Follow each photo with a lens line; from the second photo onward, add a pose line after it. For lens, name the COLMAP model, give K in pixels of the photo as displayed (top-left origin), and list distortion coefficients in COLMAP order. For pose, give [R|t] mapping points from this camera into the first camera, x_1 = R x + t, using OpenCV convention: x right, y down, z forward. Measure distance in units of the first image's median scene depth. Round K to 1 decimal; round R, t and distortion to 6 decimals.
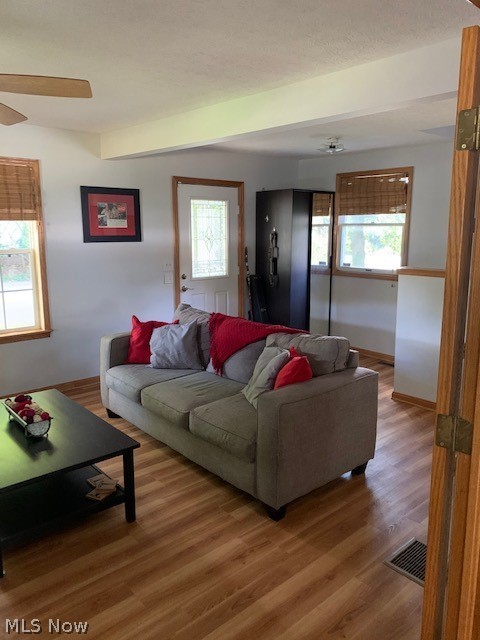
lens RADIAL K [[496.6, 0, 238.3], [0, 496.6, 322.6], [0, 0, 1]] dist [0.029220, -0.009150]
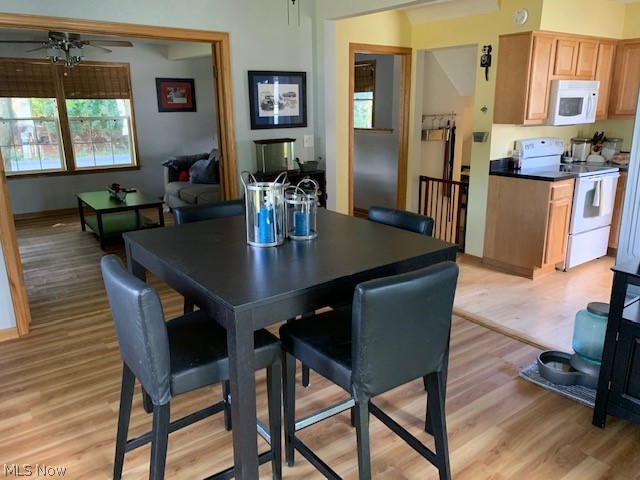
lens RADIAL K [[496.6, 0, 320.1], [0, 496.6, 237.4], [0, 0, 1]] dist [0.029220, -0.009150]
pose [[0.995950, 0.014335, -0.088758, 0.368510], [-0.007724, 0.997200, 0.074386, 0.123146], [0.089576, -0.073400, 0.993272, -0.613262]]
